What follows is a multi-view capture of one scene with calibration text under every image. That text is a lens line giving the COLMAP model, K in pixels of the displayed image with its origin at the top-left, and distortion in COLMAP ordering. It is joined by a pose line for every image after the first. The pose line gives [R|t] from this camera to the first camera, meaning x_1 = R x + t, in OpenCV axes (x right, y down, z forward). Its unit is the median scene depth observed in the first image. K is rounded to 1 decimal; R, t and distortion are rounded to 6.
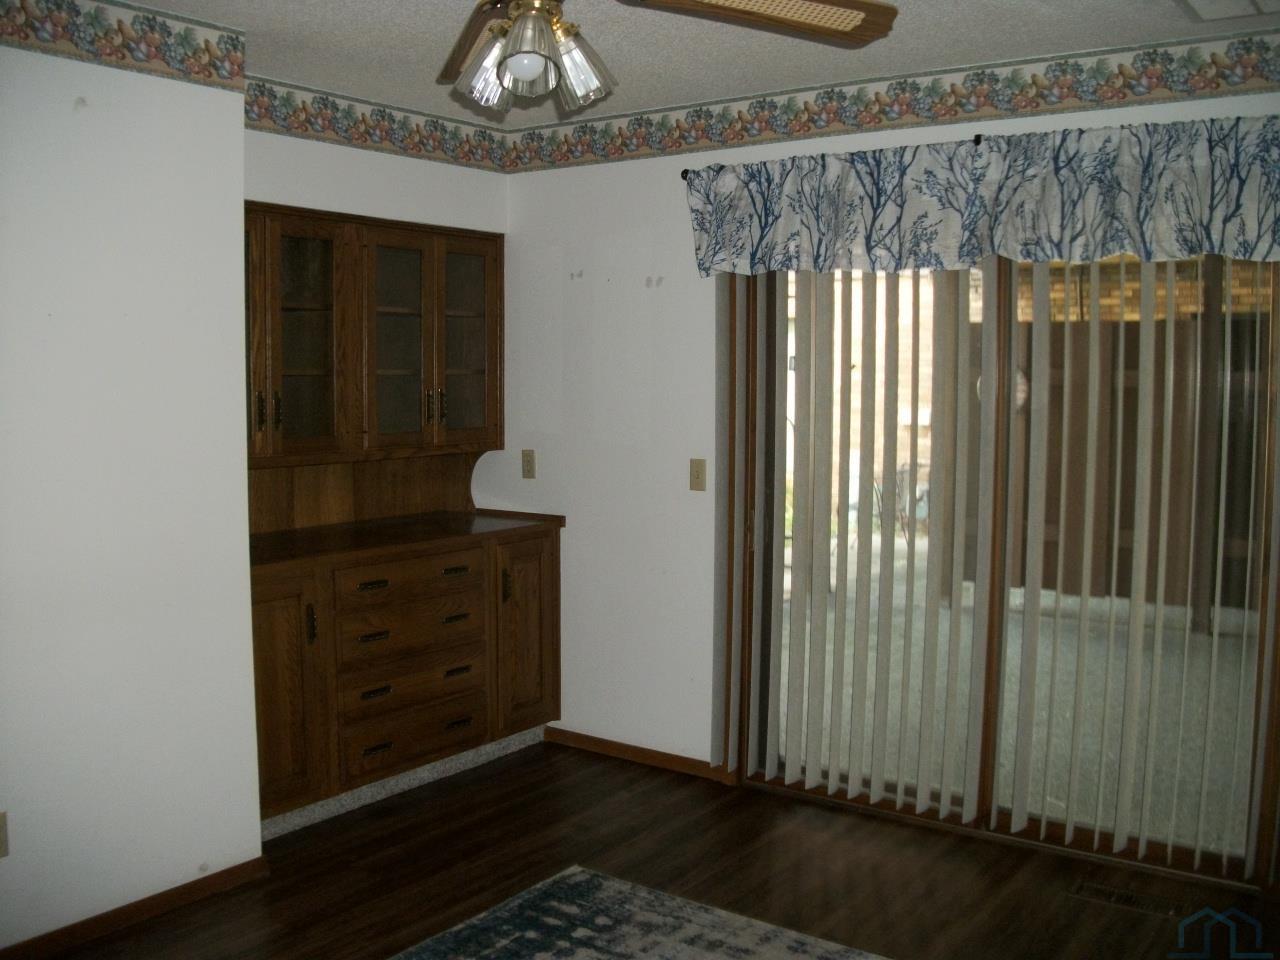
lens RADIAL K [[1253.7, 0, 640.4], [0, 1253.7, 483.9], [0, 0, 1]] dist [-0.073290, 0.000000]
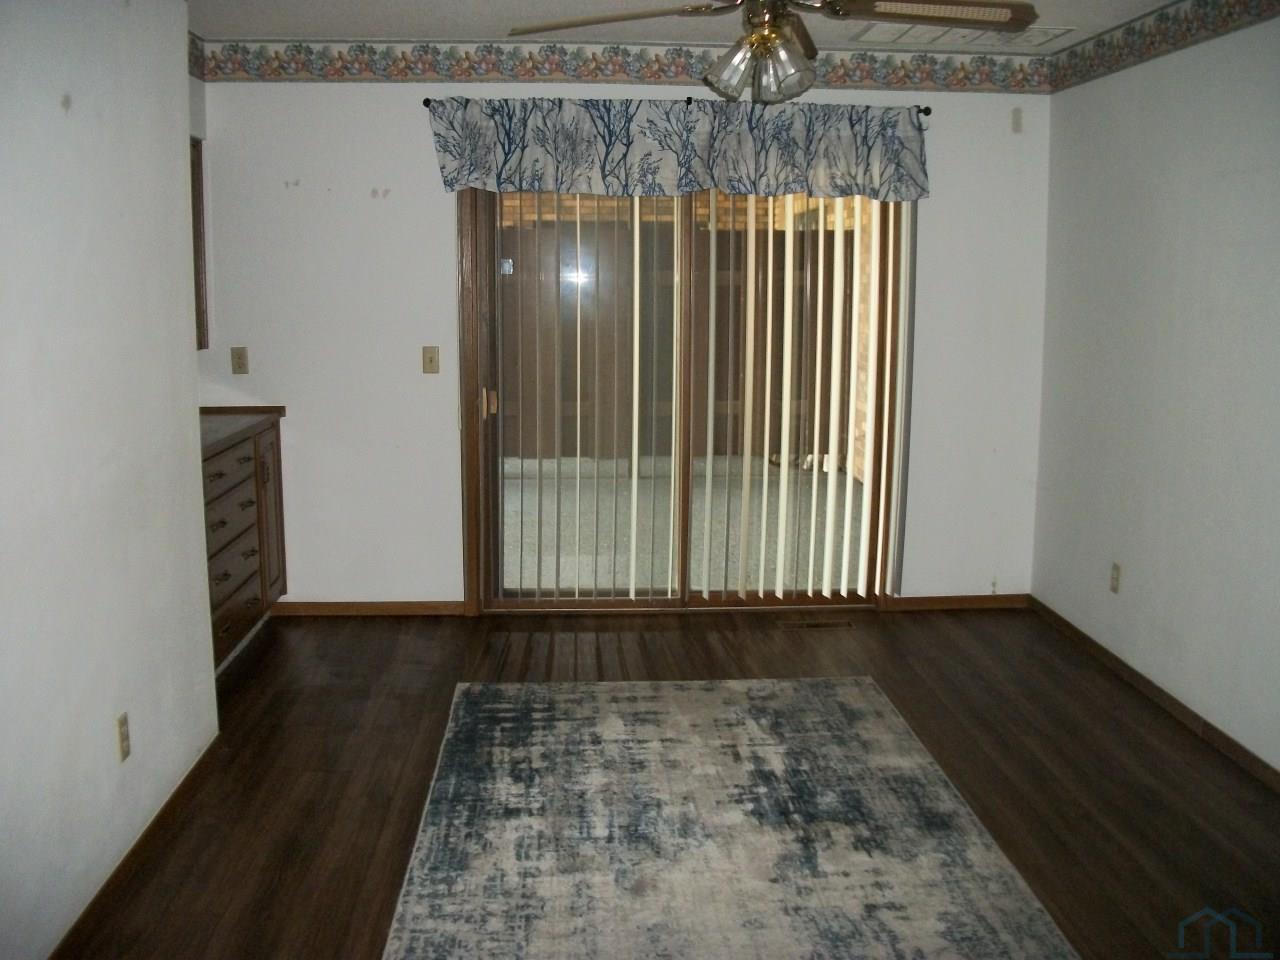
lens RADIAL K [[1253.7, 0, 643.6], [0, 1253.7, 477.0], [0, 0, 1]] dist [-0.073290, 0.000000]
pose [[0.773321, -0.101024, 0.625915, -0.656117], [0.055863, 0.994241, 0.091453, 0.006433], [-0.631549, -0.035757, 0.774511, -0.047027]]
